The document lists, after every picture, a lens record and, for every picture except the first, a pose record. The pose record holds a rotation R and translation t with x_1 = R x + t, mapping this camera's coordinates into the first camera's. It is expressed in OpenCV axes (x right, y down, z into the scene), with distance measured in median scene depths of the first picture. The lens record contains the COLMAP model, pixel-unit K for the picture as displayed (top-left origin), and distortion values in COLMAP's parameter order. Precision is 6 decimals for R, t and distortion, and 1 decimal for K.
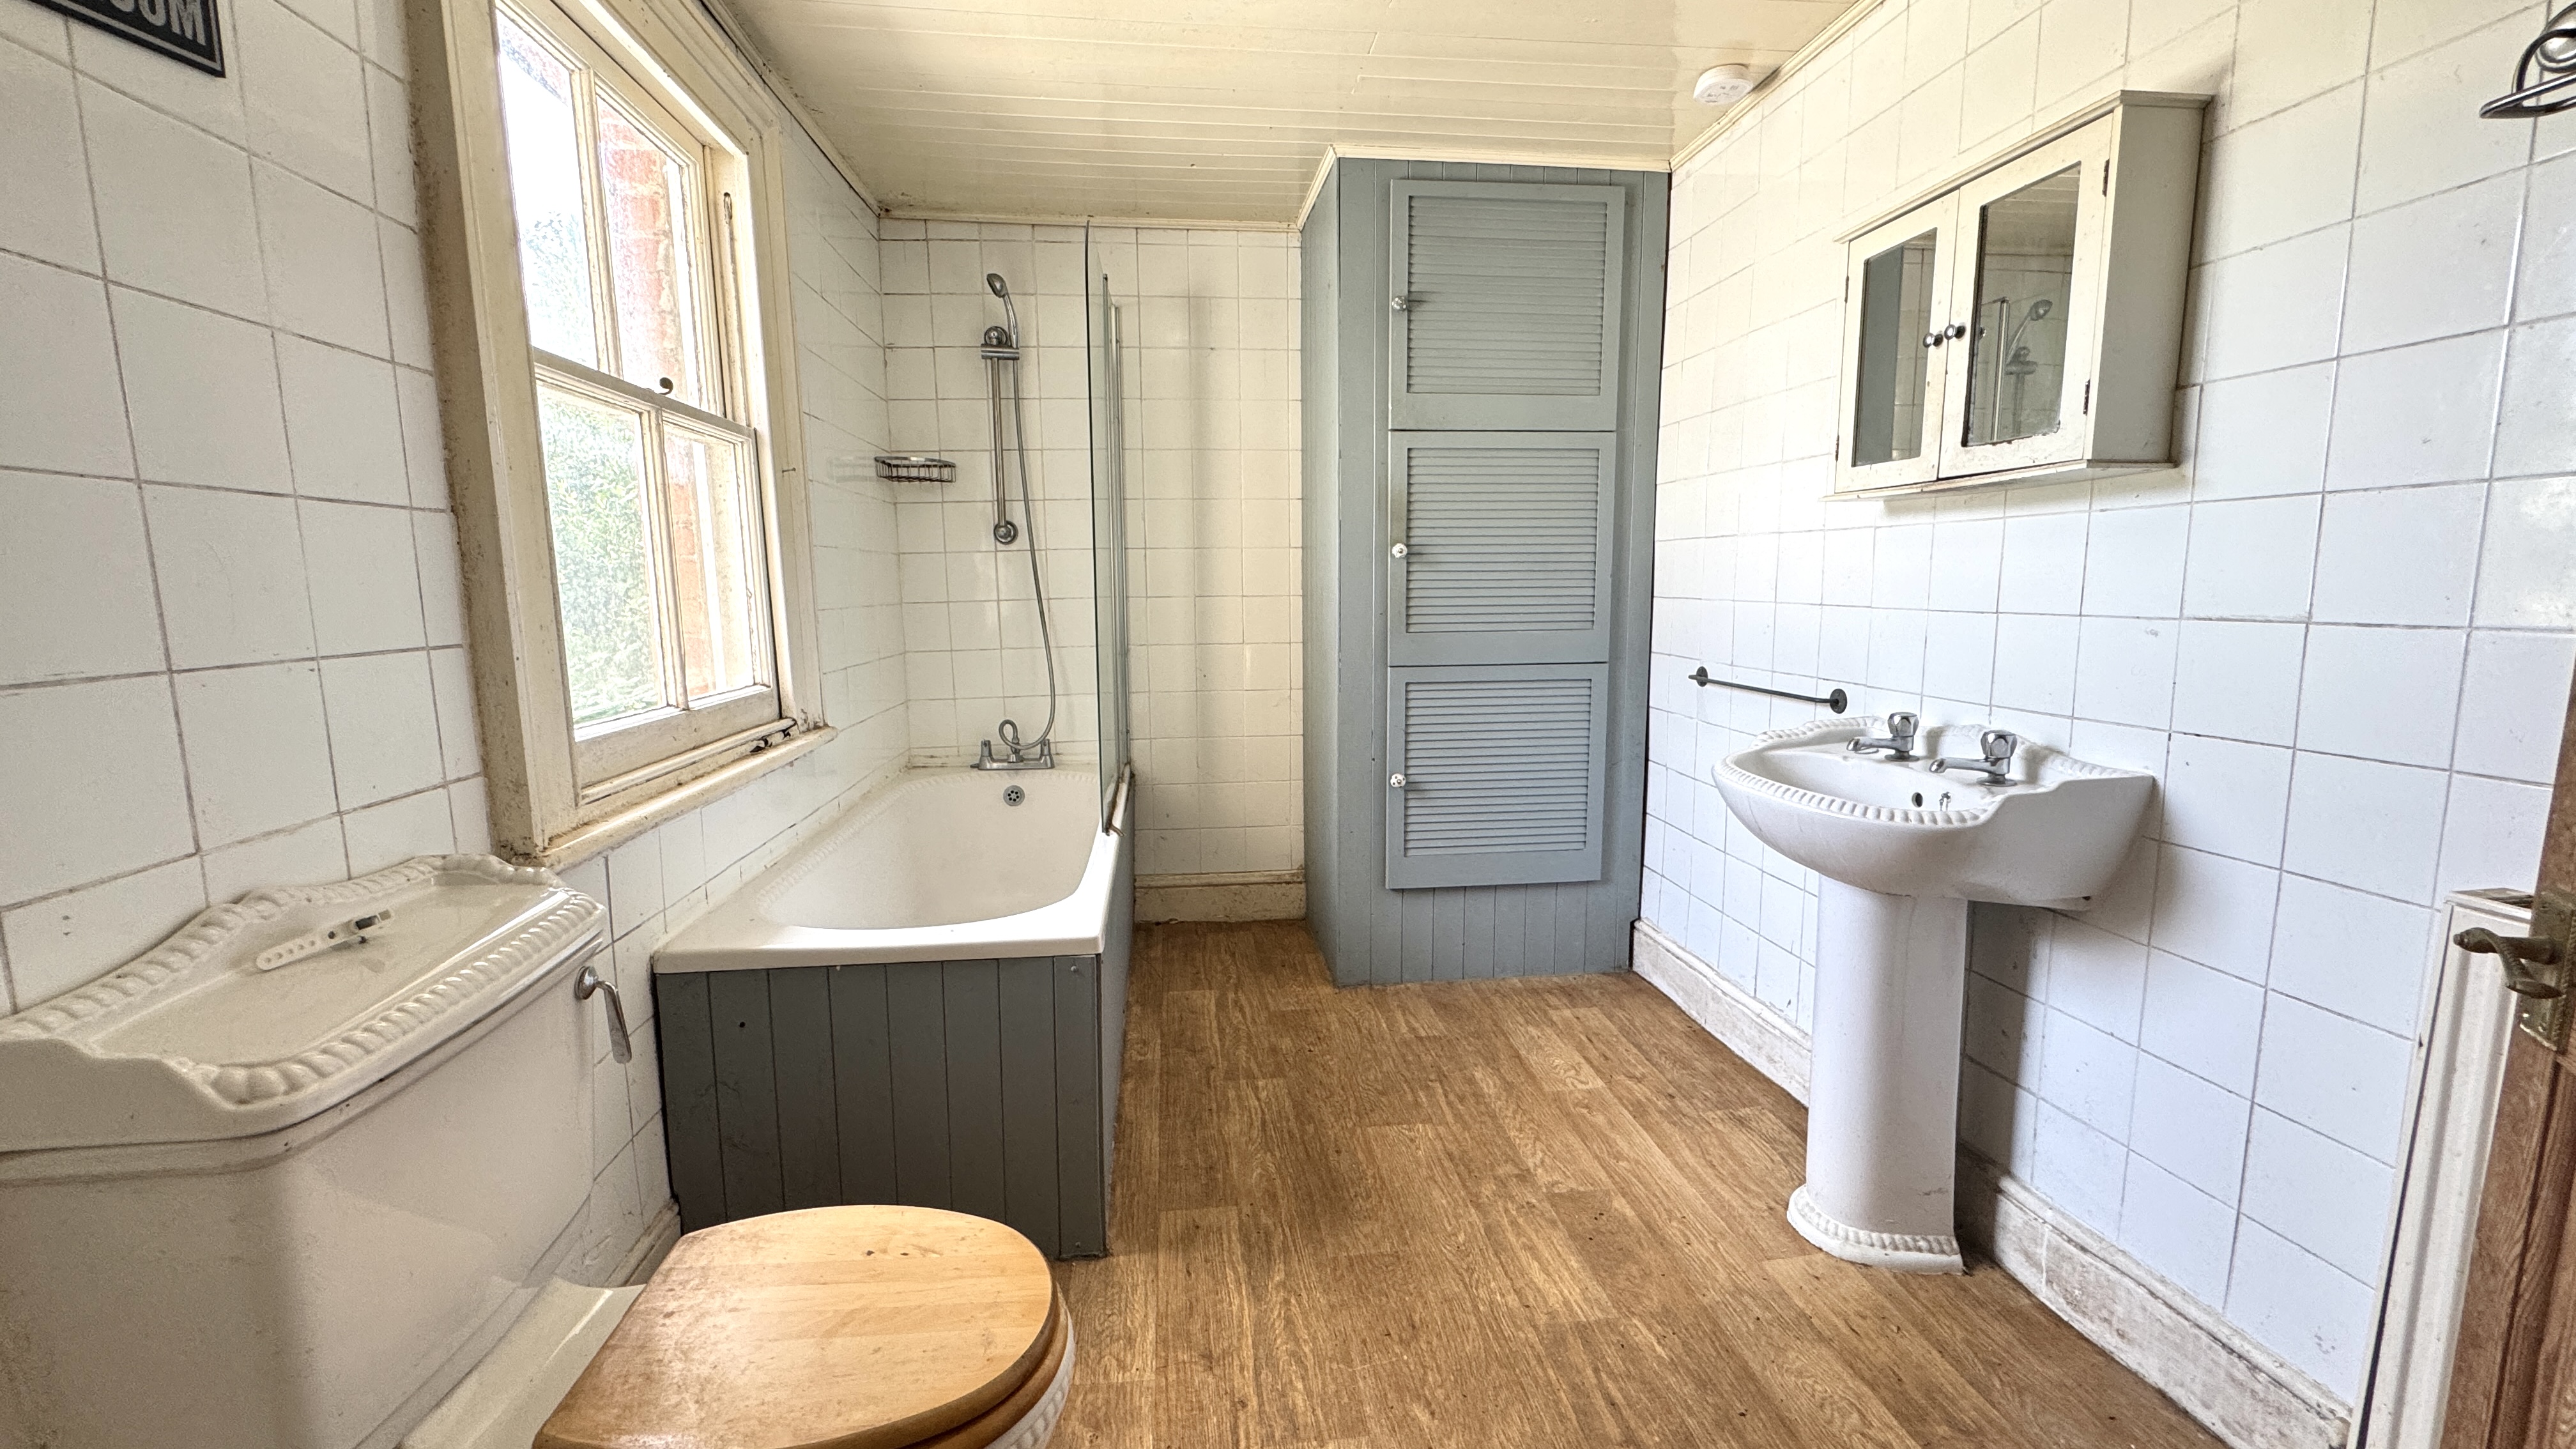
lens RADIAL K [[1029.3, 0, 1287.1], [0, 1029.3, 722.0], [0, 0, 1]] dist [-0.002696, 0.000106]
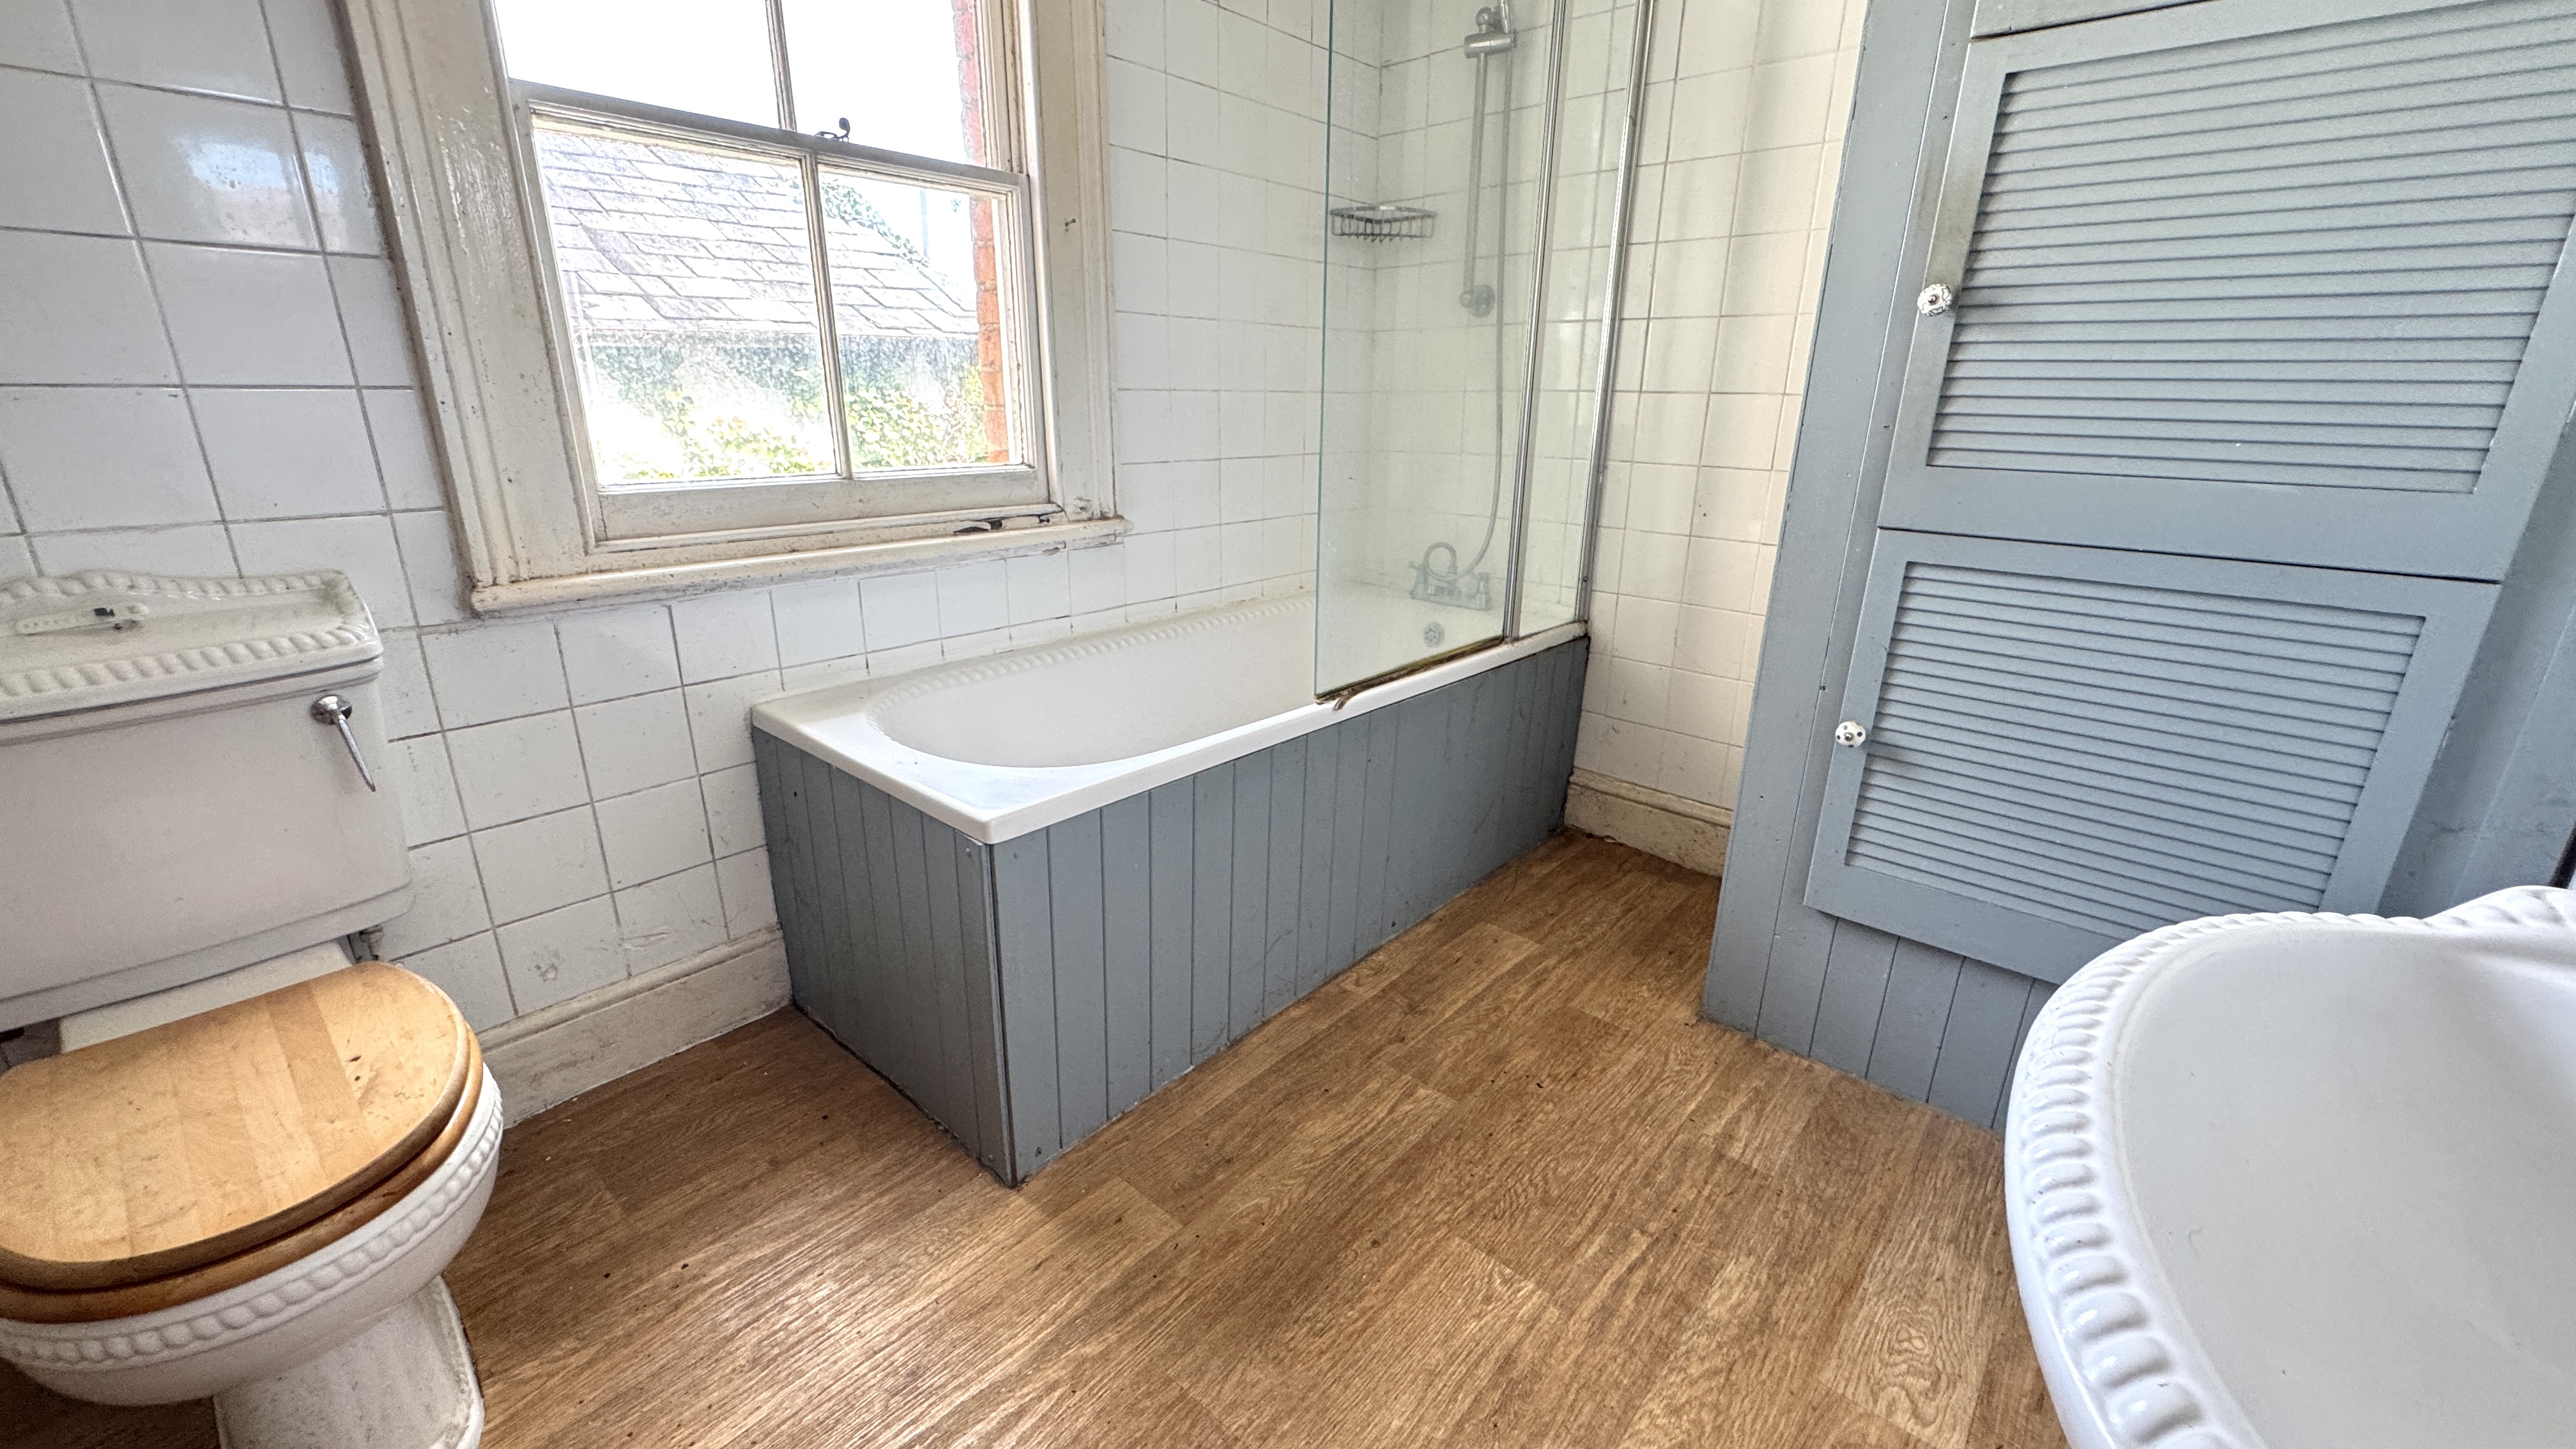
lens RADIAL K [[1029.3, 0, 1287.1], [0, 1029.3, 722.0], [0, 0, 1]] dist [-0.002696, 0.000106]
pose [[0.669530, 0.247915, -0.700191, 0.305913], [-0.121497, 0.966513, 0.226035, -0.040791], [0.732781, -0.066266, 0.677230, 0.410268]]
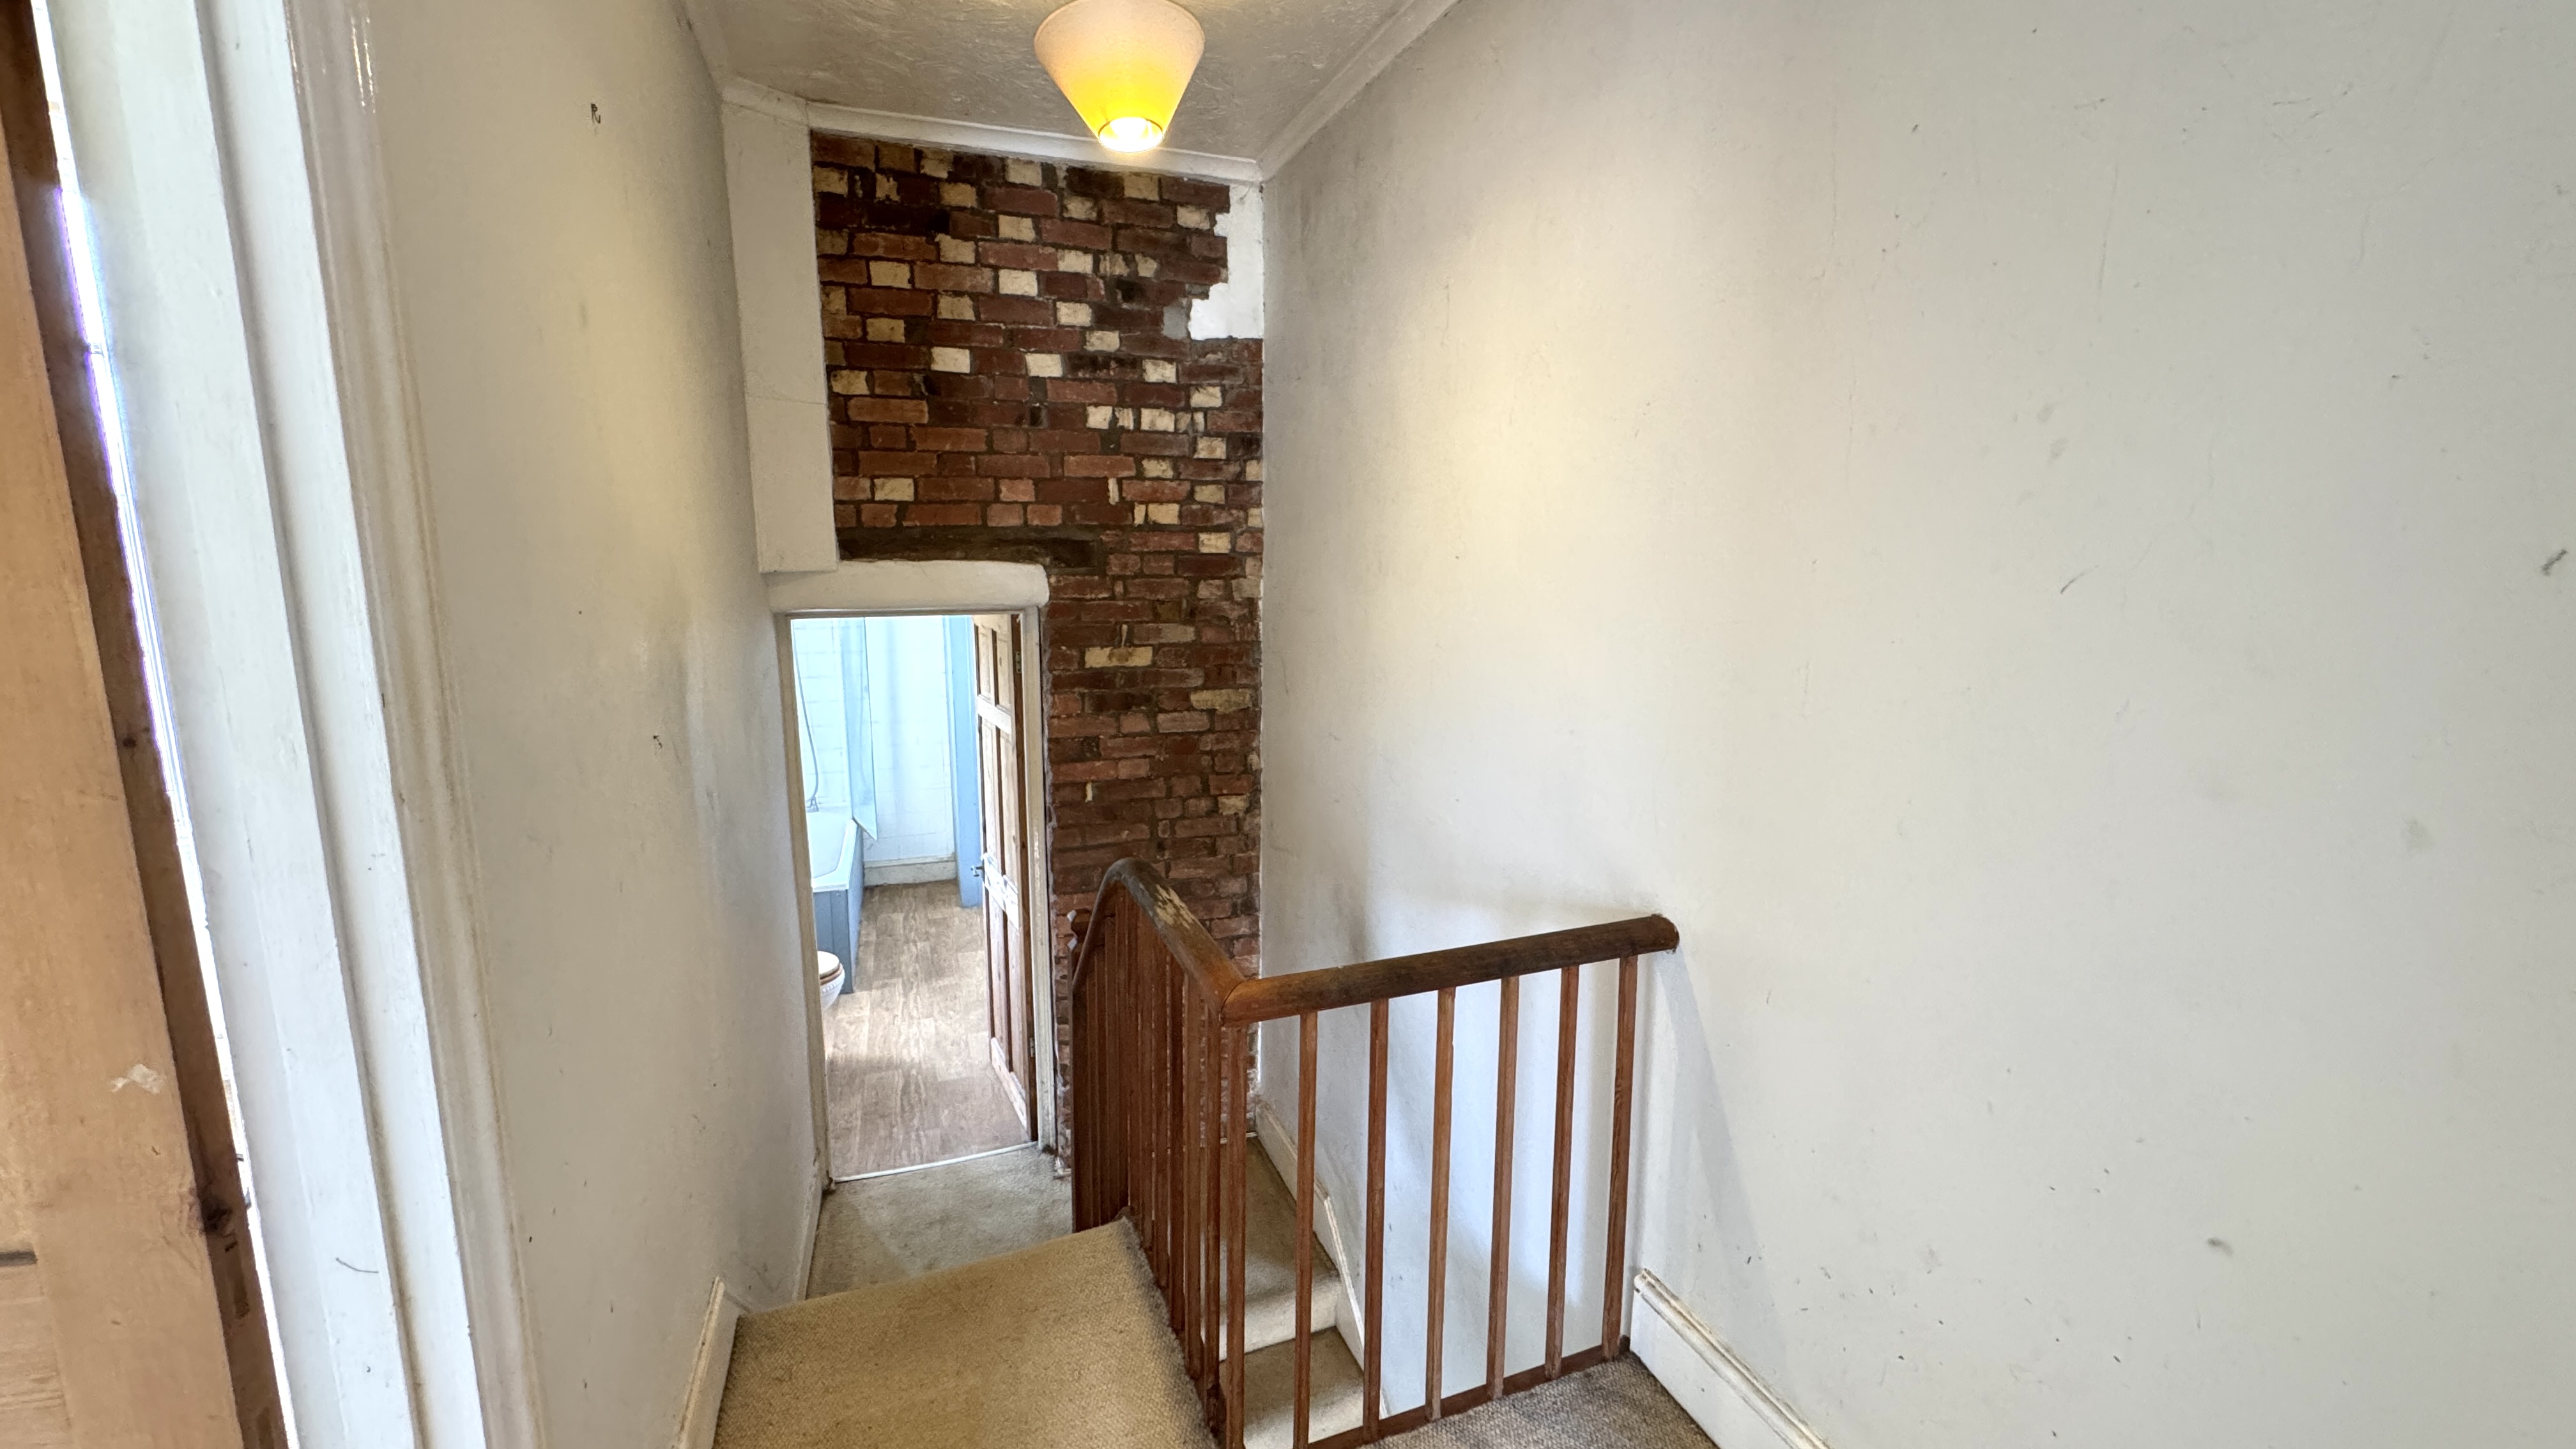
lens RADIAL K [[1029.3, 0, 1287.1], [0, 1029.3, 722.0], [0, 0, 1]] dist [-0.002696, 0.000106]
pose [[0.972292, -0.025920, 0.232329, 0.241283], [0.019555, 0.999369, 0.029658, -0.206502], [-0.232951, -0.024294, 0.972185, -1.396728]]
